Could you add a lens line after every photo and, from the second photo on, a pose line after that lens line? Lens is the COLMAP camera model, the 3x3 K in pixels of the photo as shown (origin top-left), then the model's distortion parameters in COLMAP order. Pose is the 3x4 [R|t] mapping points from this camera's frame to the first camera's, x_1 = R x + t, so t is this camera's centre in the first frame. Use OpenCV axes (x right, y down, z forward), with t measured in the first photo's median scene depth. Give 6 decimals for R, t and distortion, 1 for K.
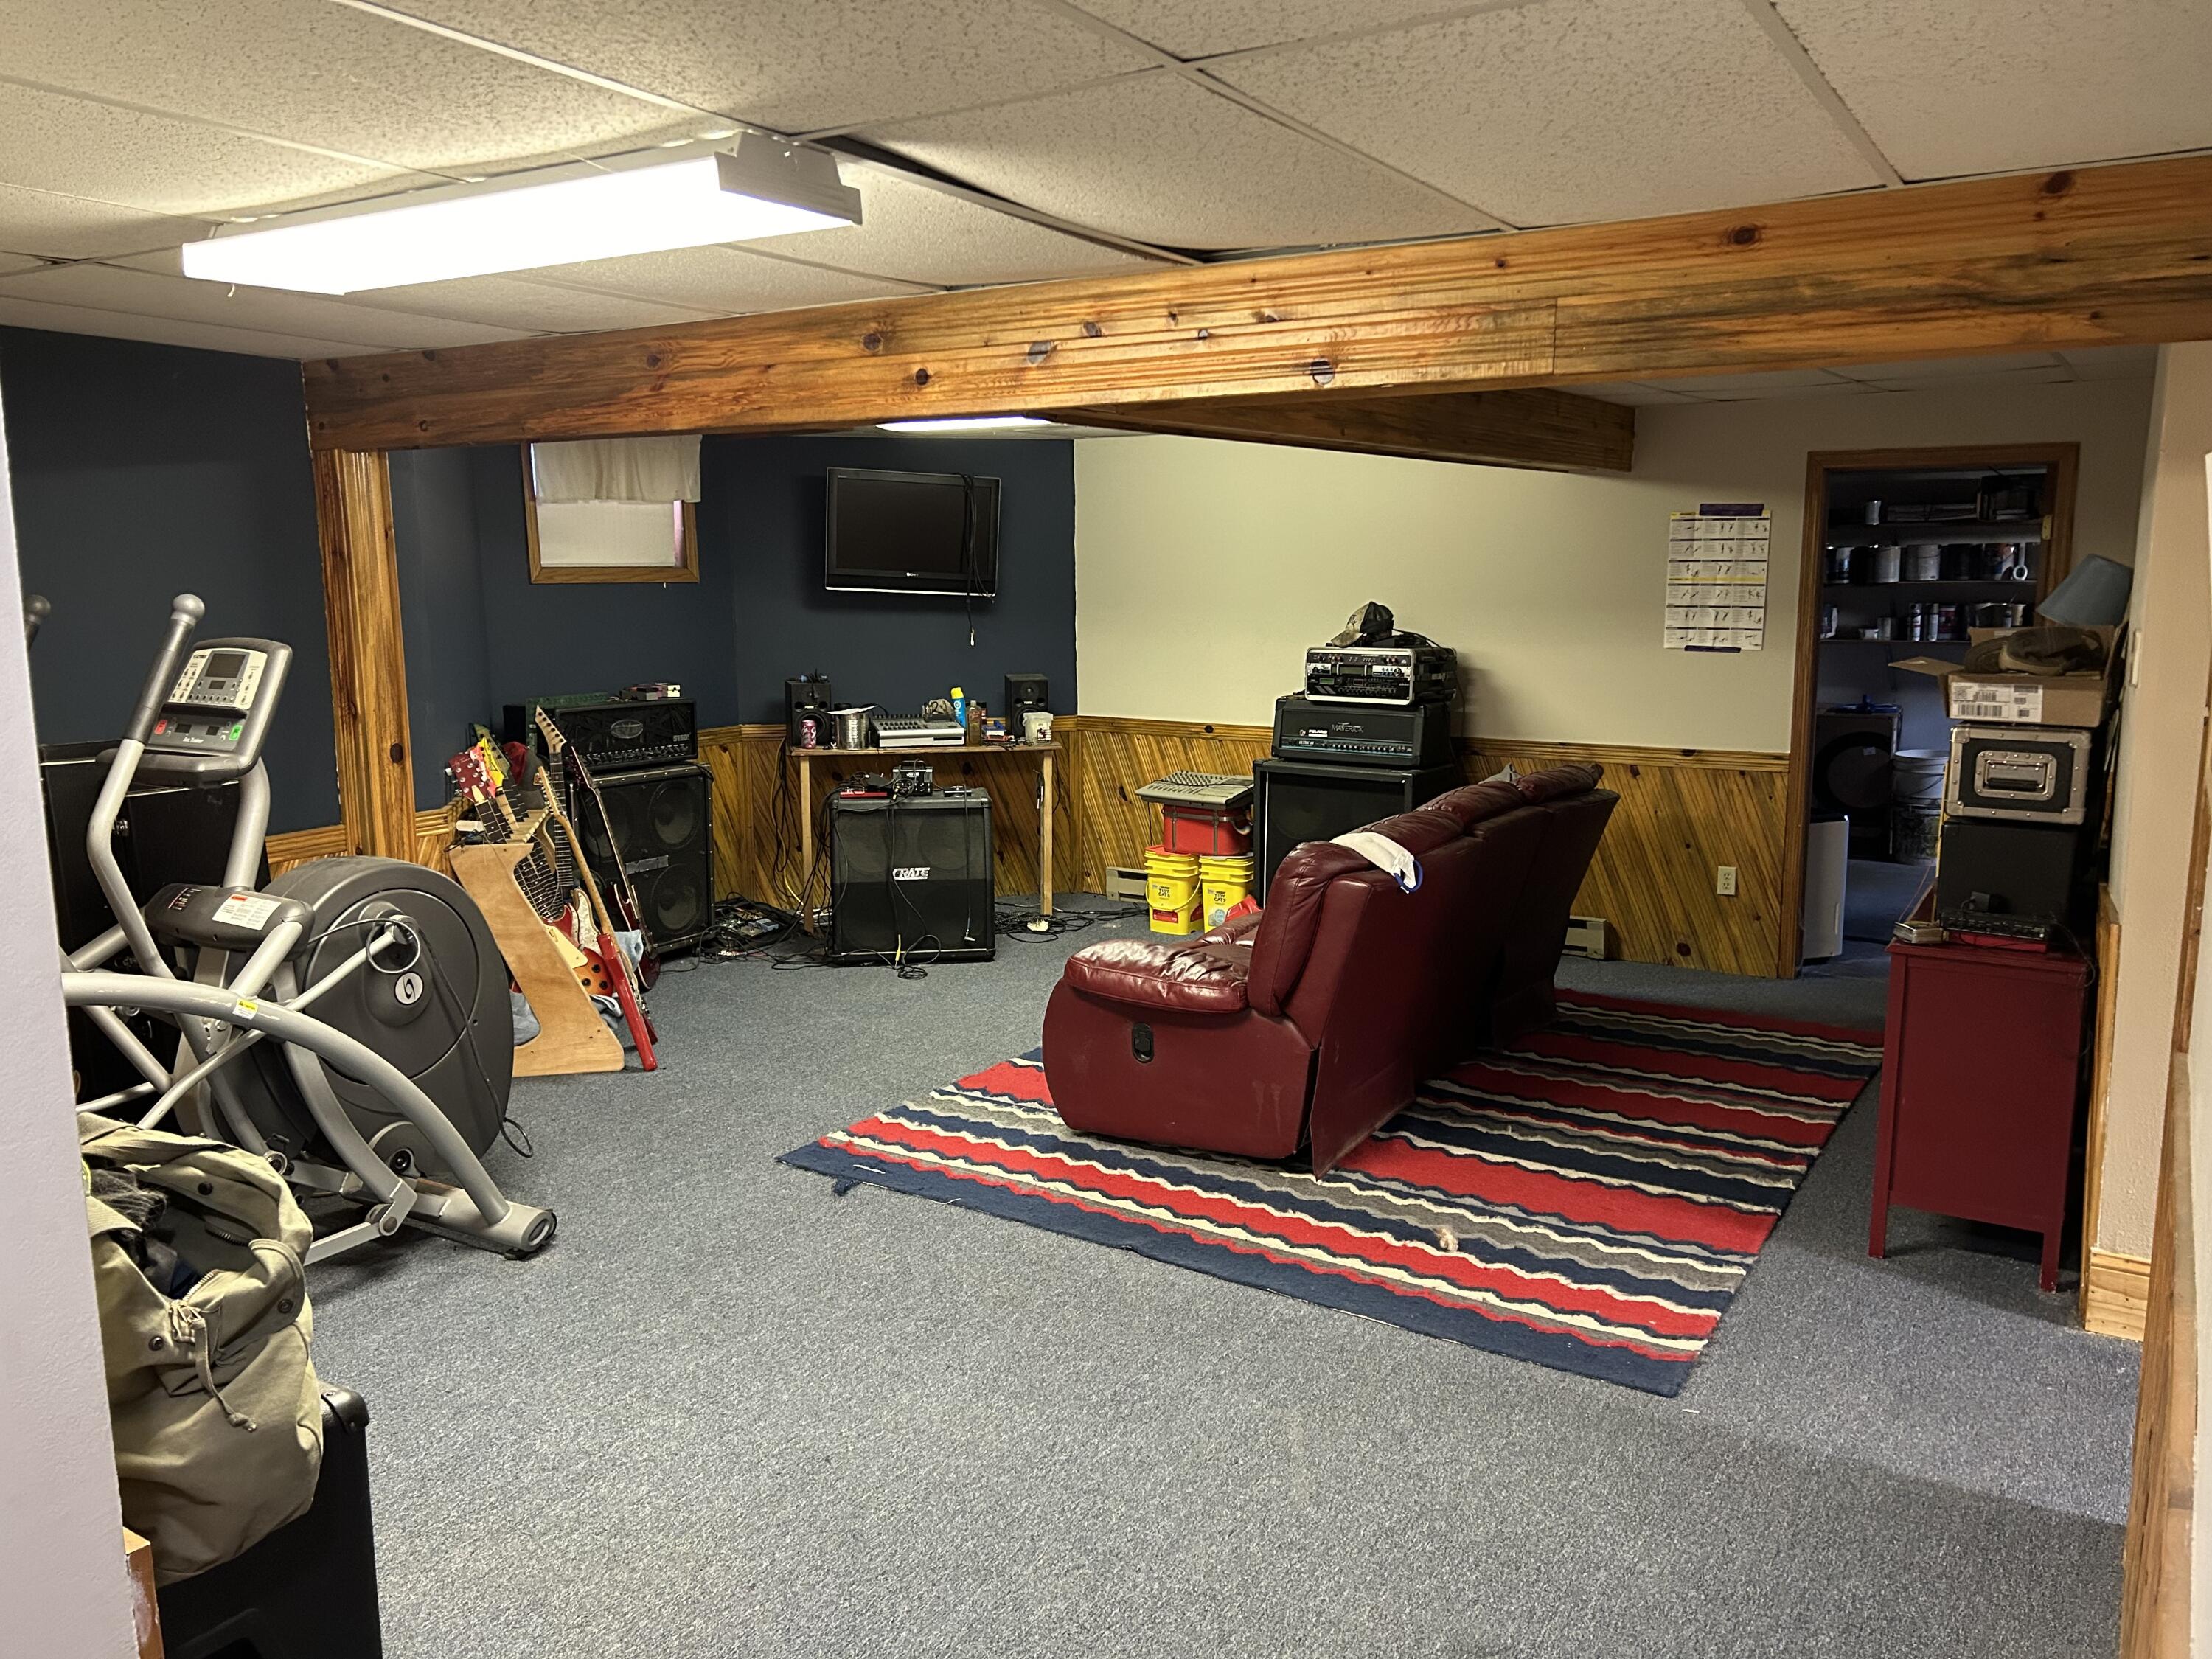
lens RADIAL K [[1660.7, 0, 1107.0], [0, 1660.7, 801.1], [0, 0, 1]] dist [0.195798, -0.164166]
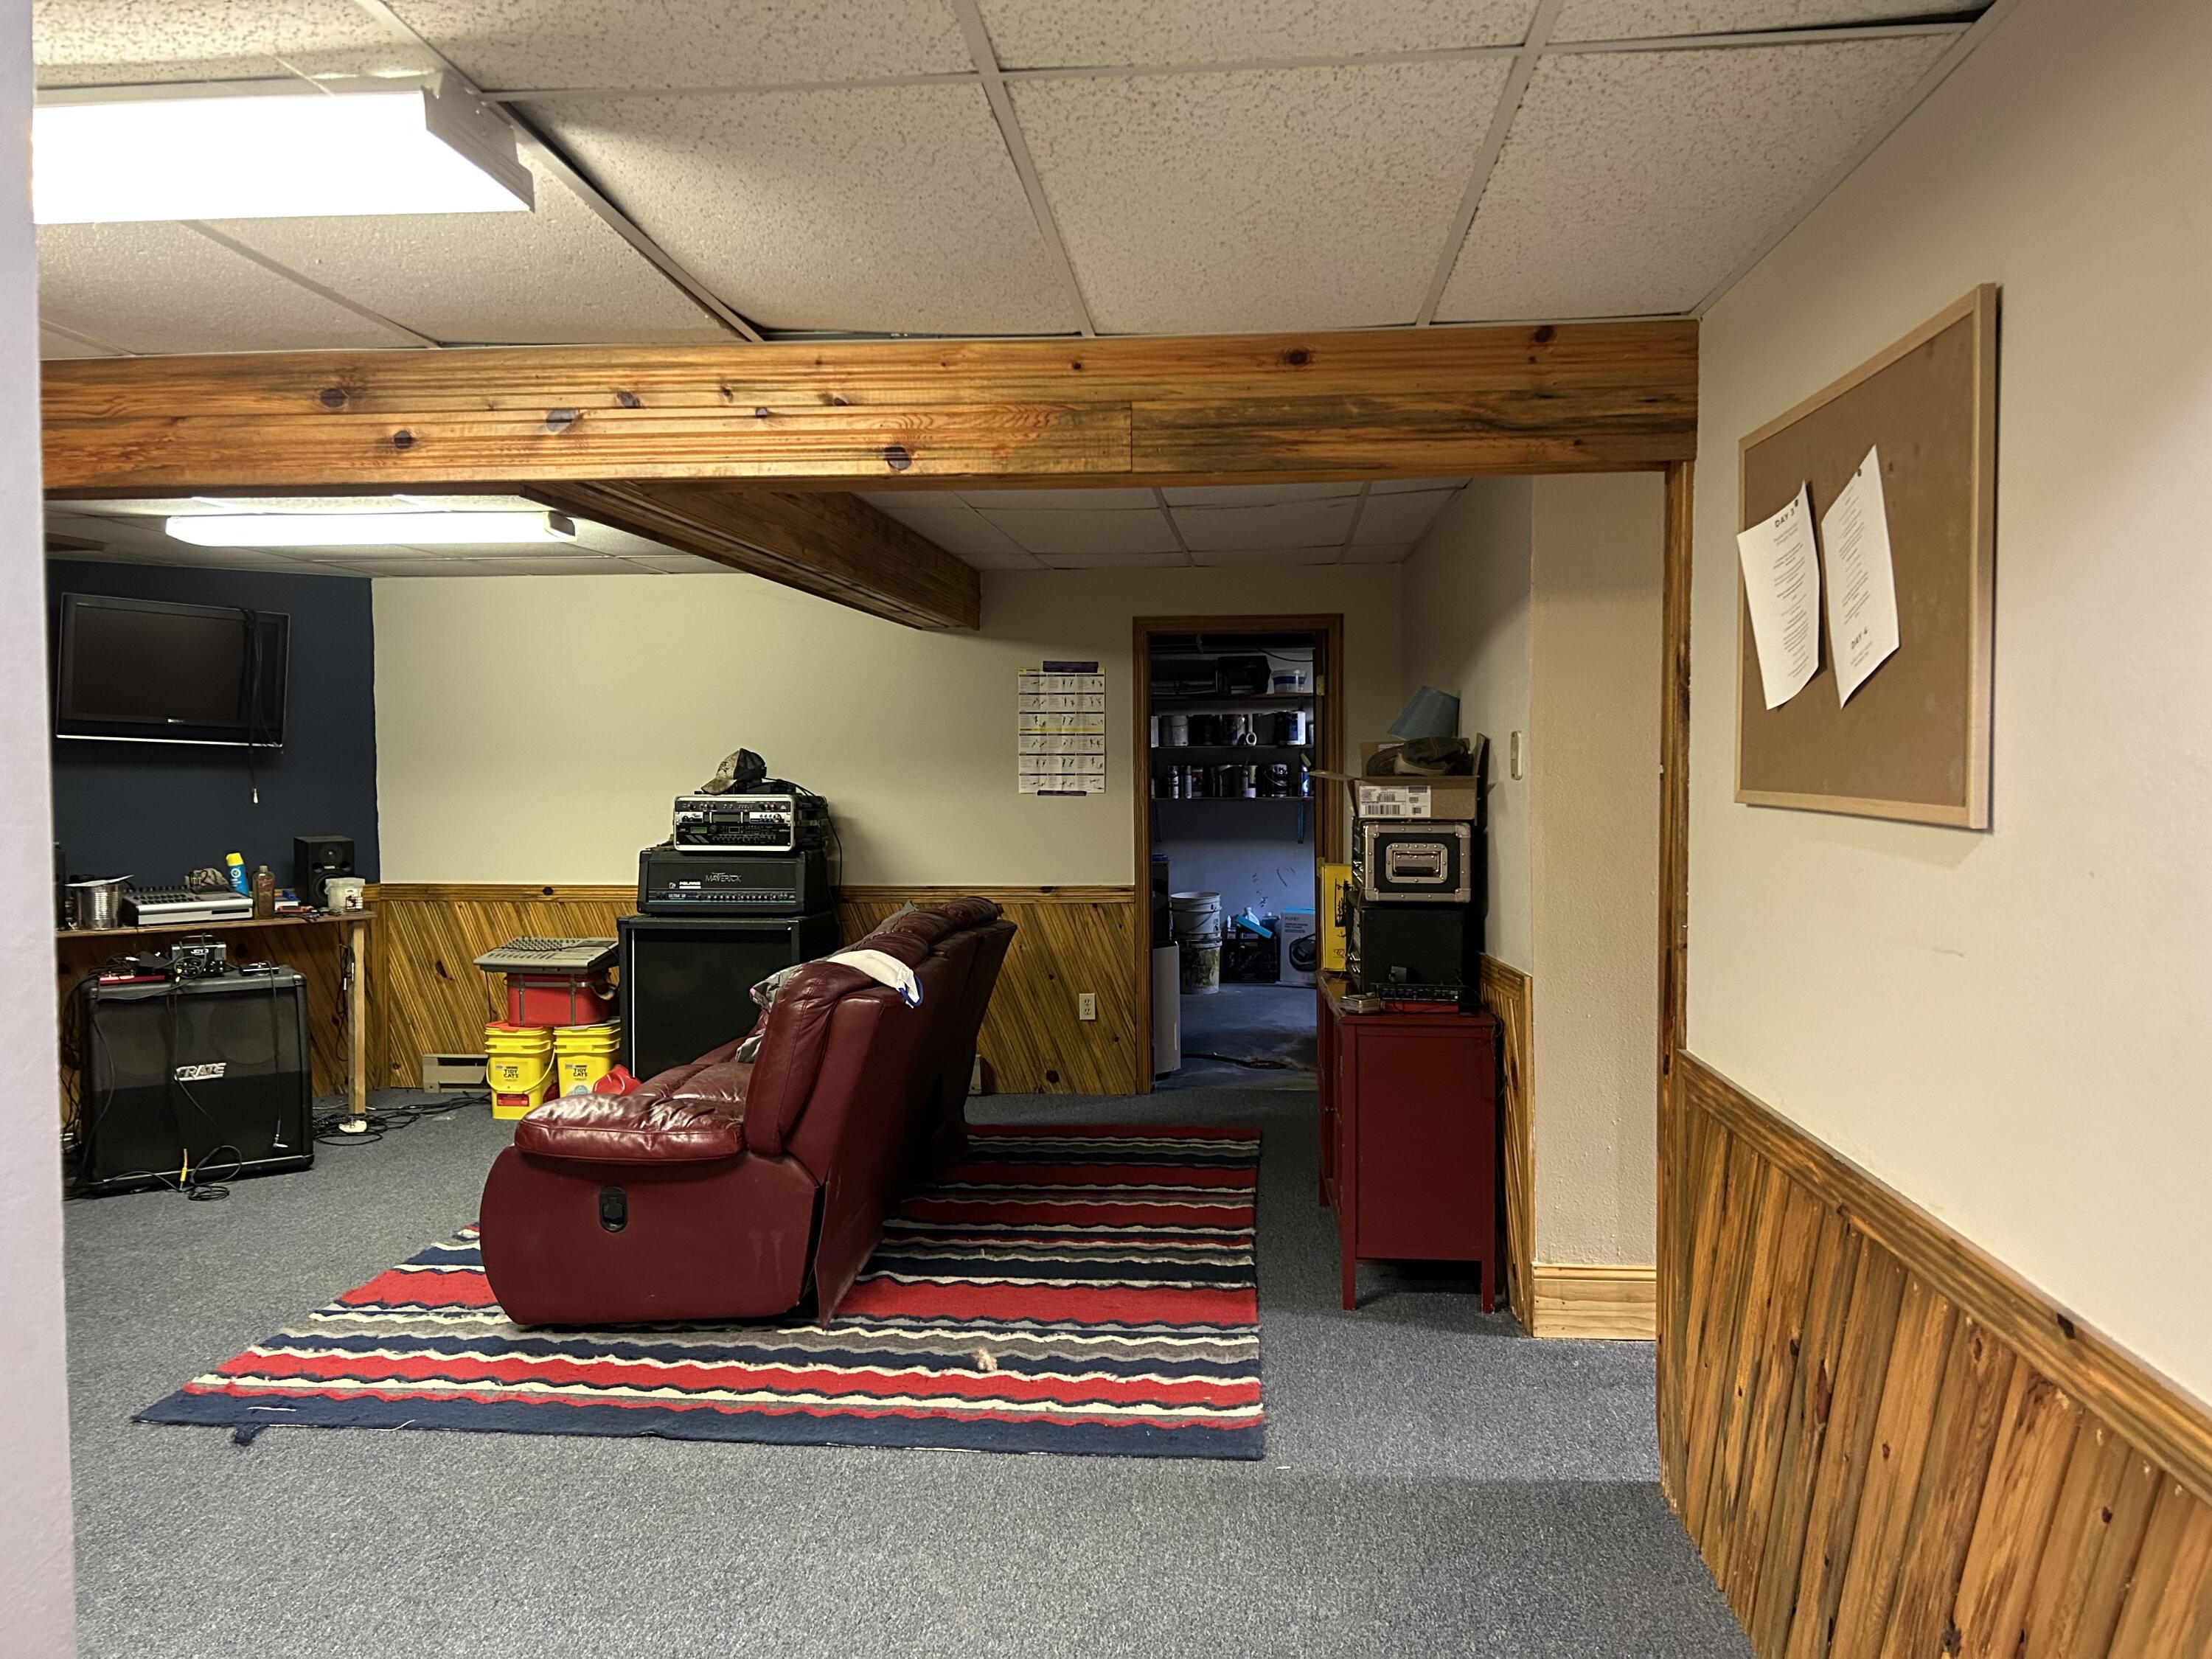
lens RADIAL K [[1678.4, 0, 987.8], [0, 1678.4, 826.7], [0, 0, 1]] dist [0.194454, -0.273443]
pose [[0.901155, -0.011760, 0.433338, -0.200735], [0.062463, 0.992723, -0.102954, 0.052452], [-0.428974, 0.119845, 0.895331, 0.083299]]
